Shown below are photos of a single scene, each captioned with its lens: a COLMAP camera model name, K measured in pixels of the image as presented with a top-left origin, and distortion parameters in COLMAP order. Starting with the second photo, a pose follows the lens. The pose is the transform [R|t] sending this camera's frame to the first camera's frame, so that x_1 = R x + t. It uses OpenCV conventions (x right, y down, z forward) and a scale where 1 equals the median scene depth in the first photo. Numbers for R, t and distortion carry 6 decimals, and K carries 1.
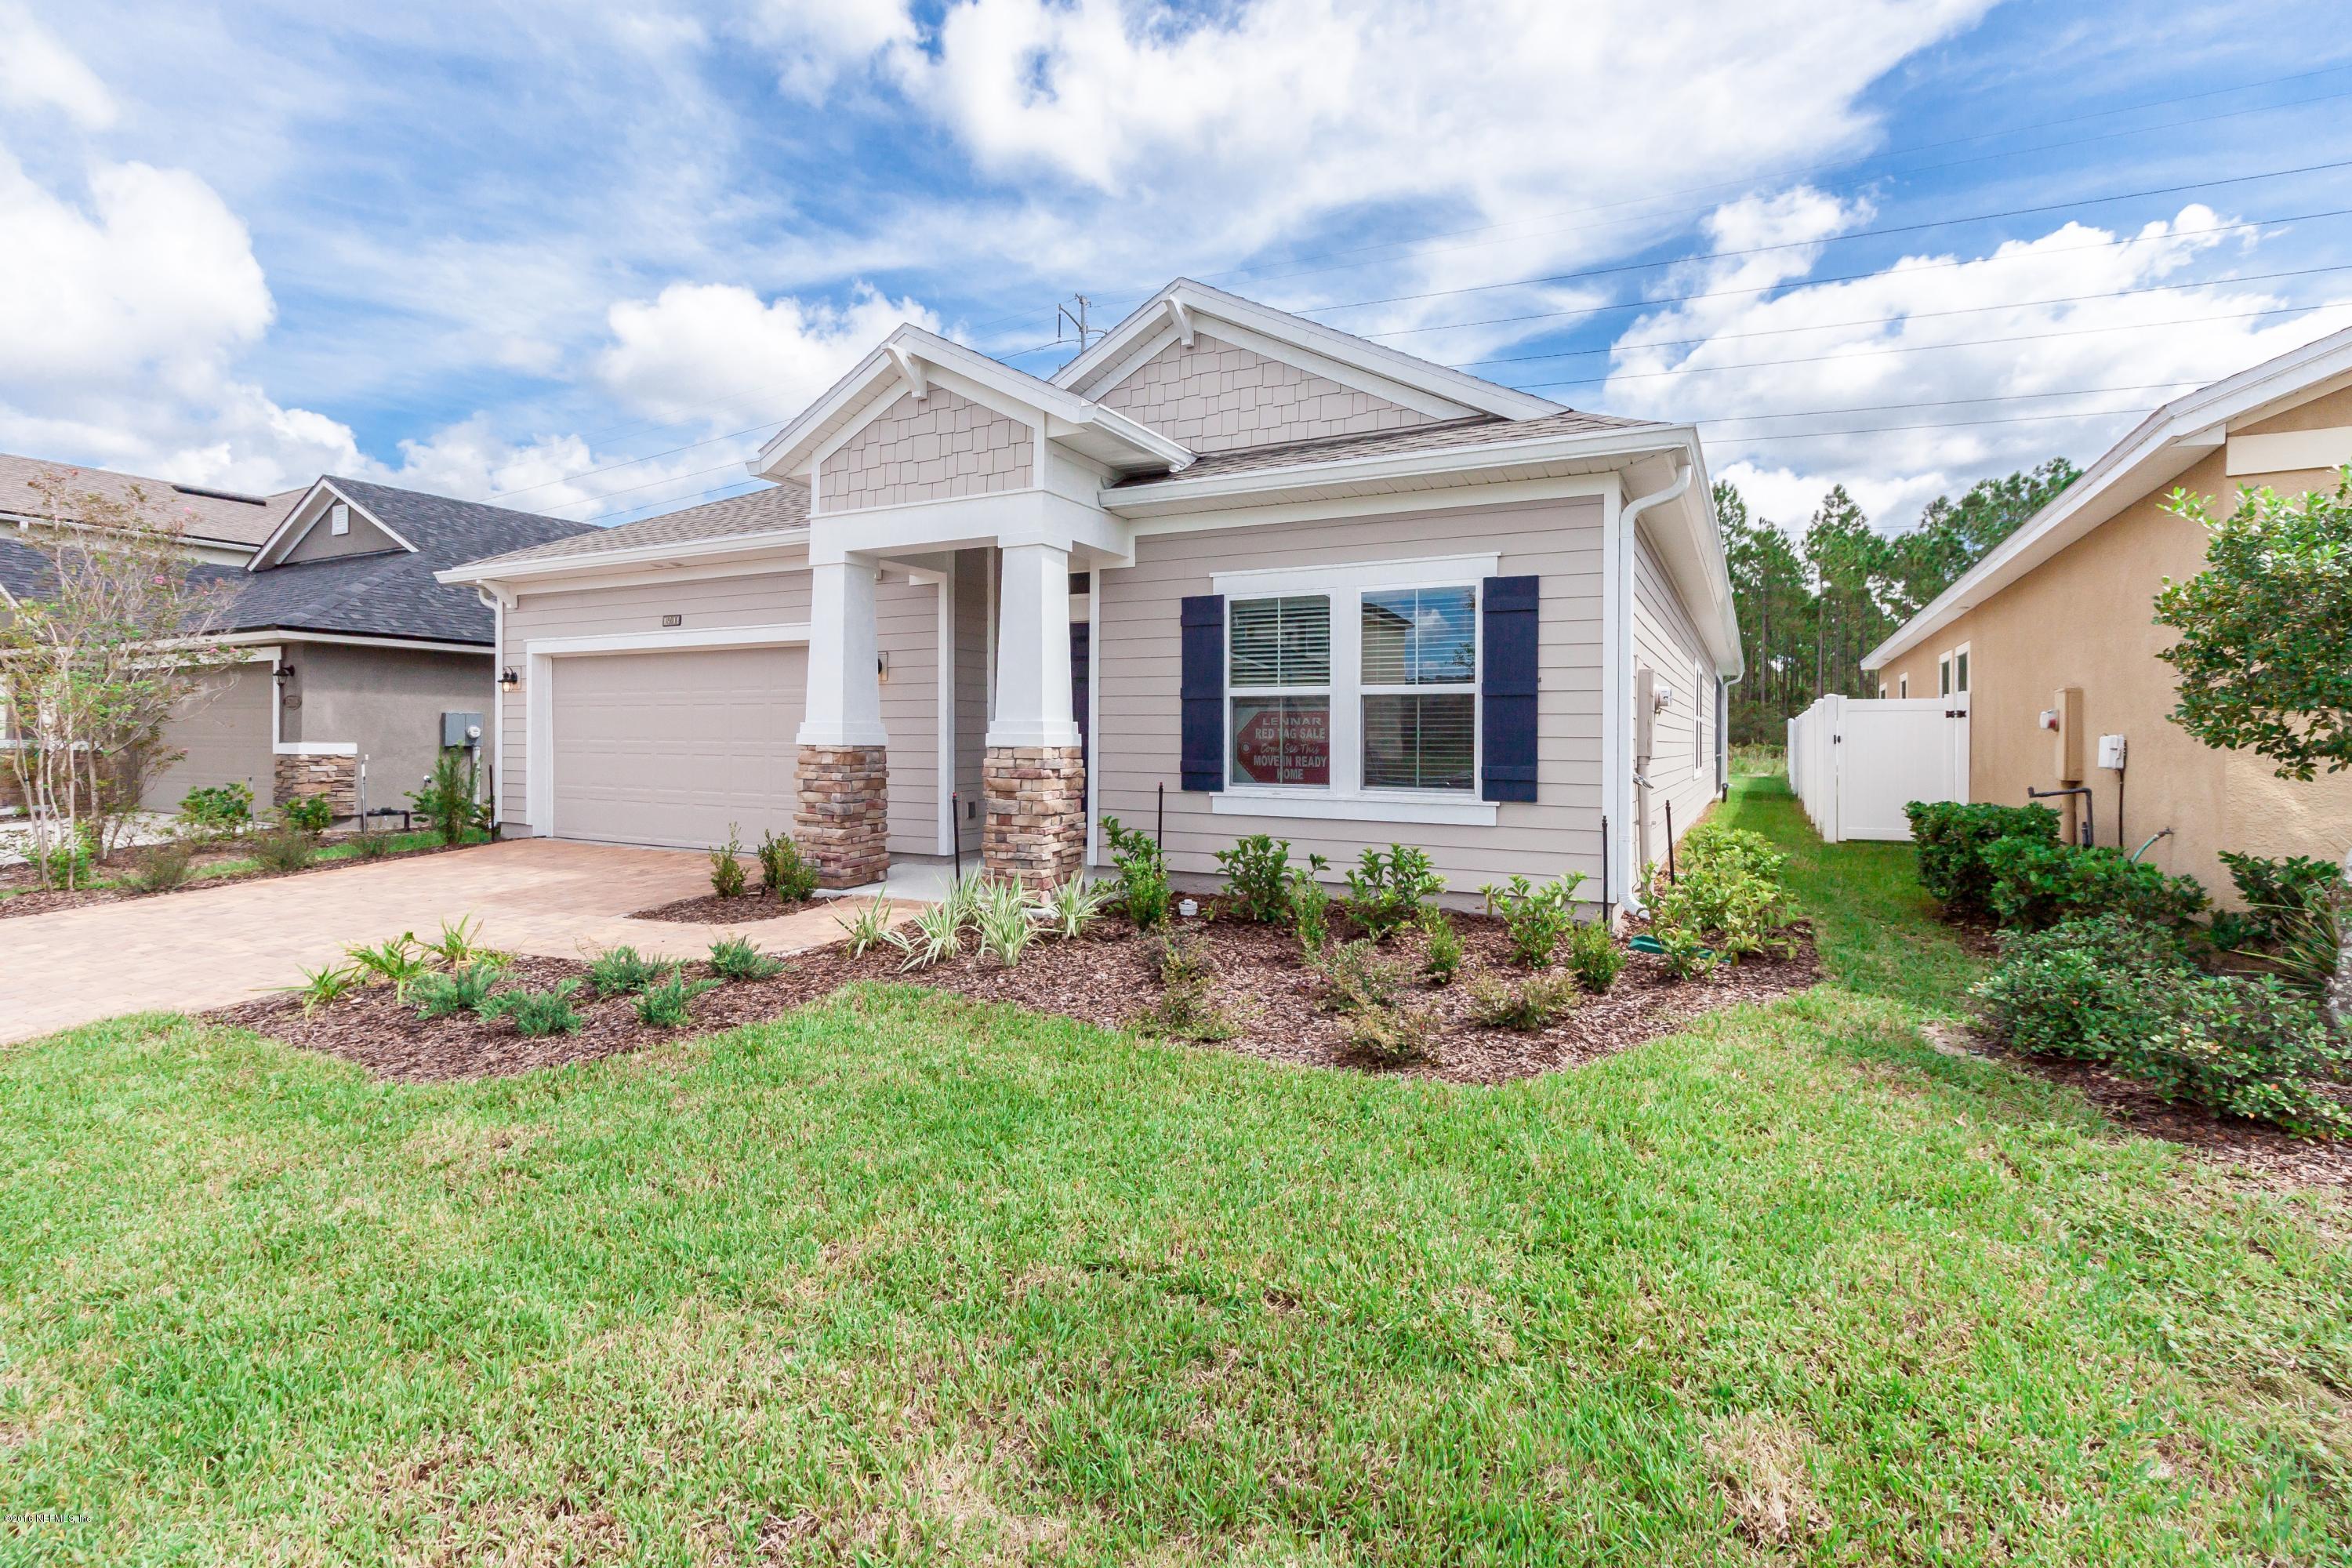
lens RADIAL K [[1112.2, 0, 1112.3], [0, 1112.2, 744.4], [0, 0, 1]] dist [0.002615, 0.000450]
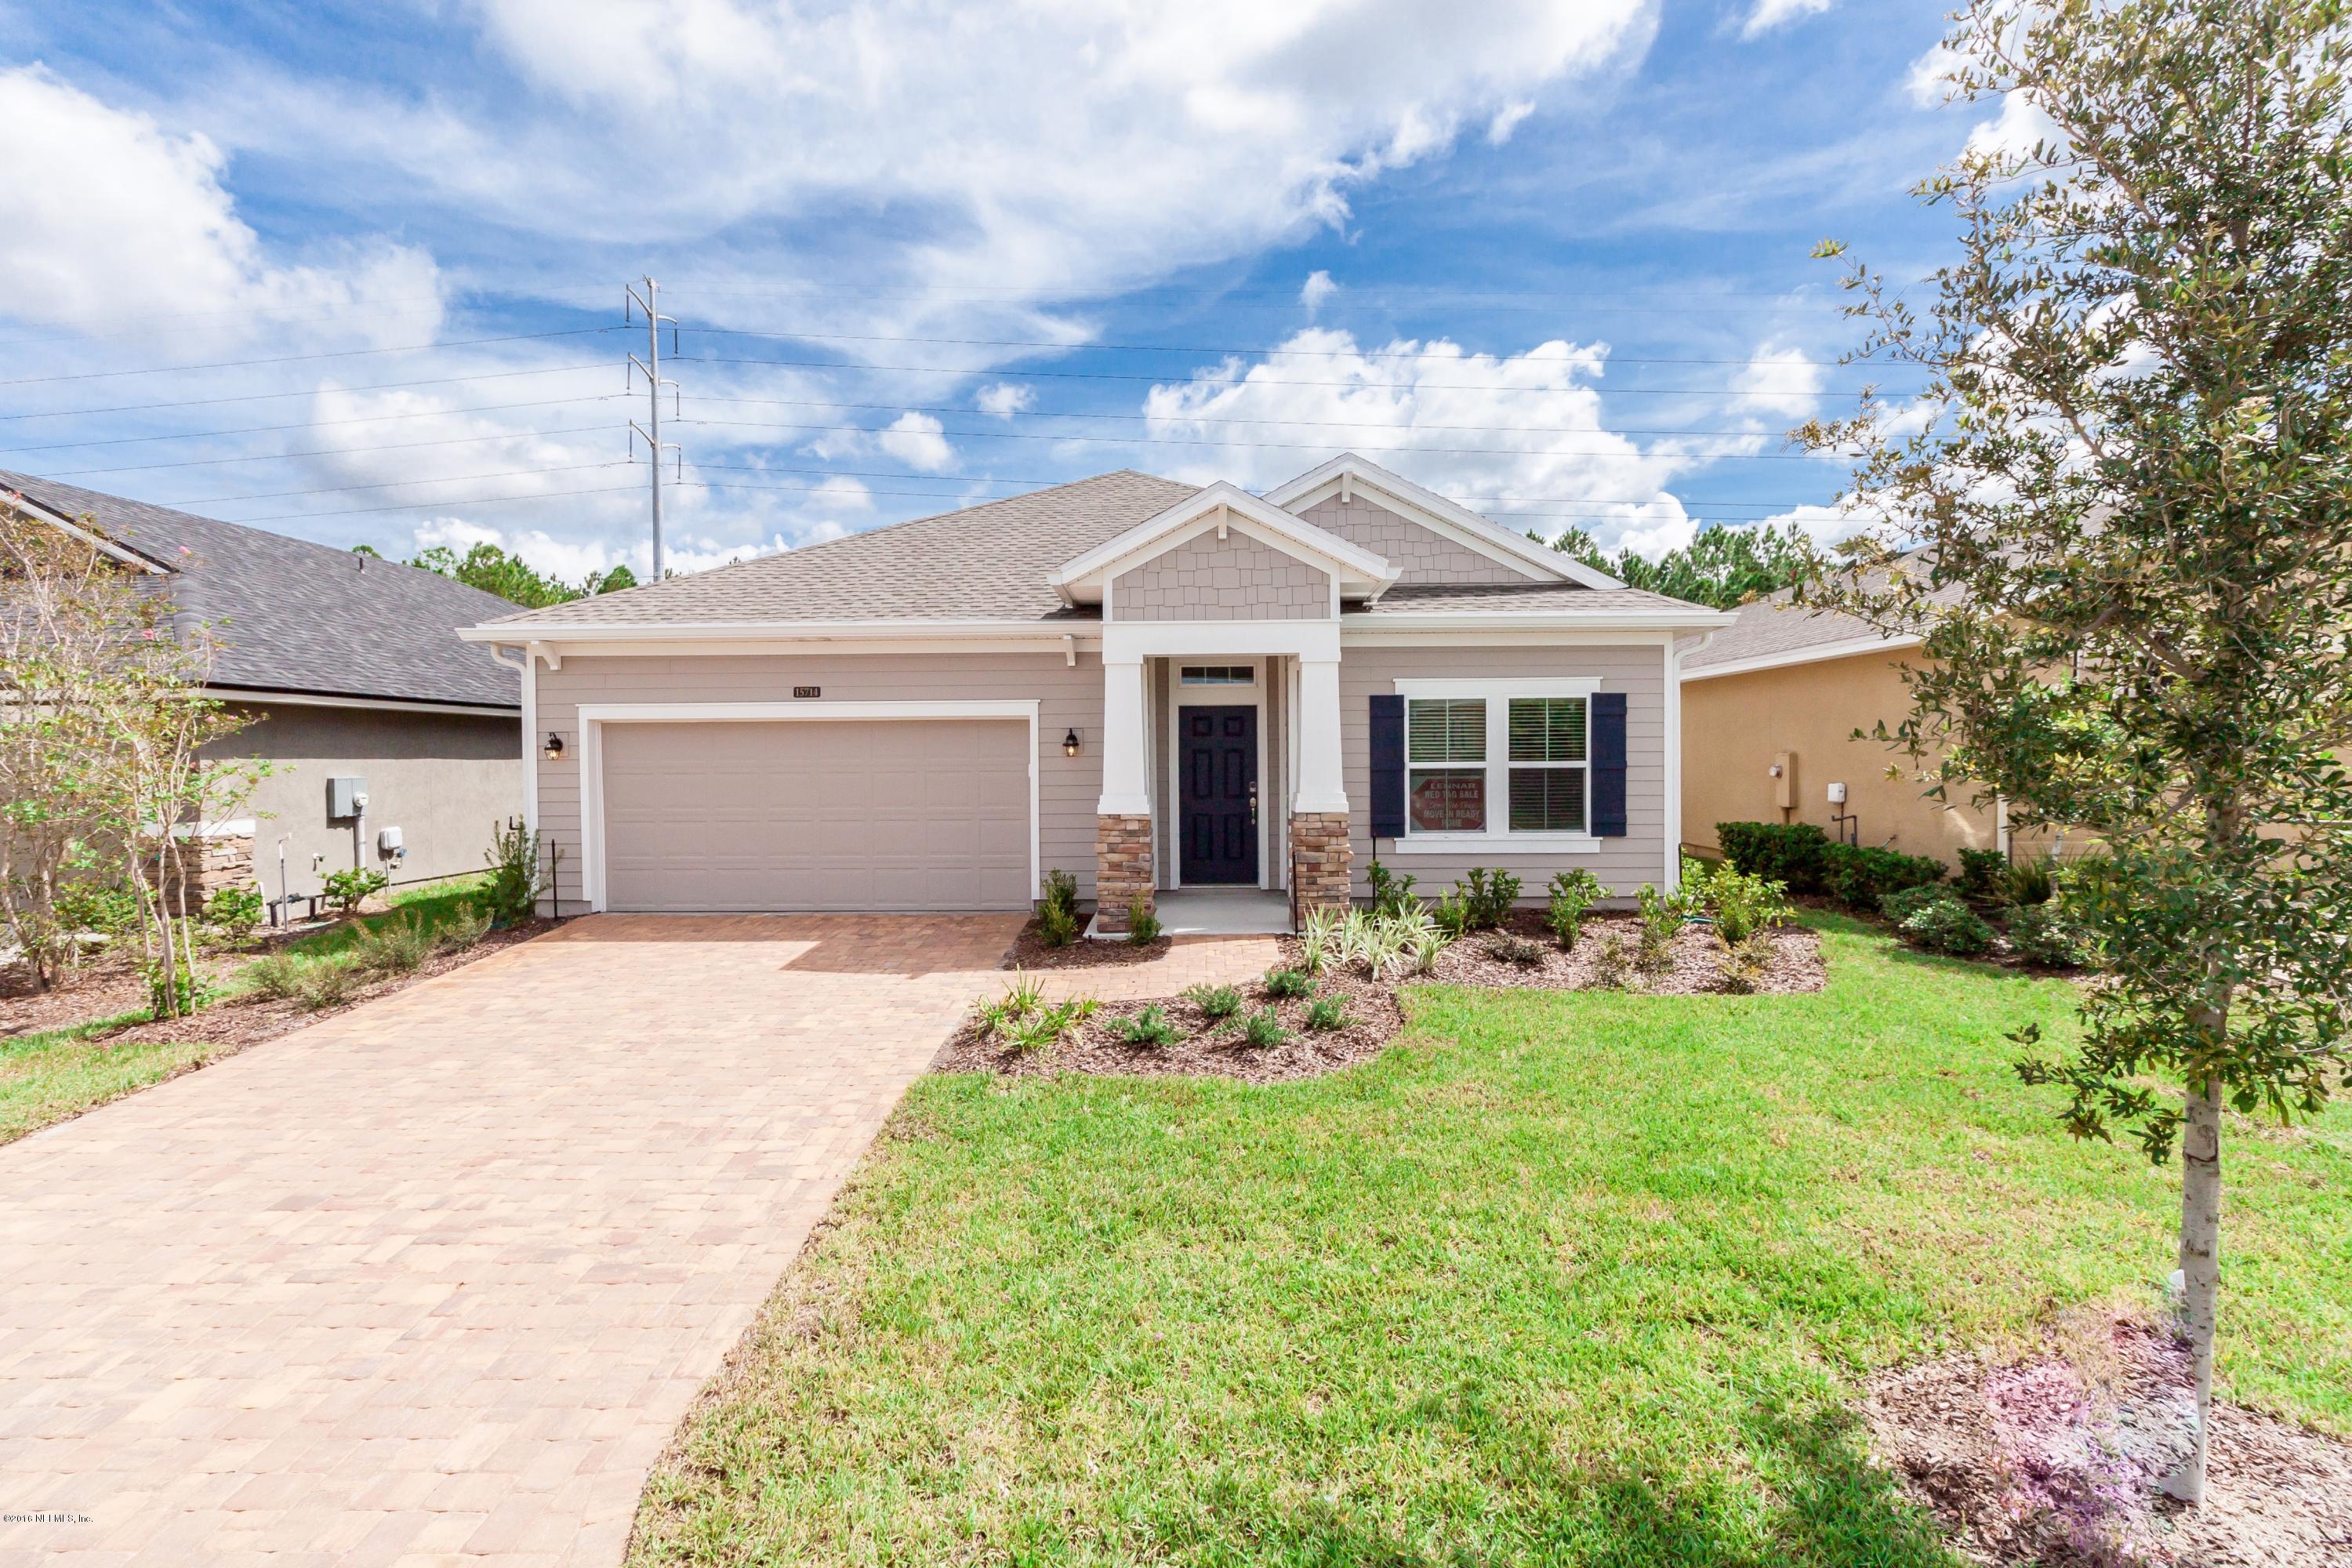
lens RADIAL K [[1115.5, 0, 1170.4], [0, 1115.5, 817.6], [0, 0, 1]] dist [0.002015, 0.000091]
pose [[0.892049, -0.041099, 0.450066, -0.789174], [0.018455, 0.998338, 0.054586, -0.063664], [-0.451562, -0.040387, 0.891325, -0.111977]]
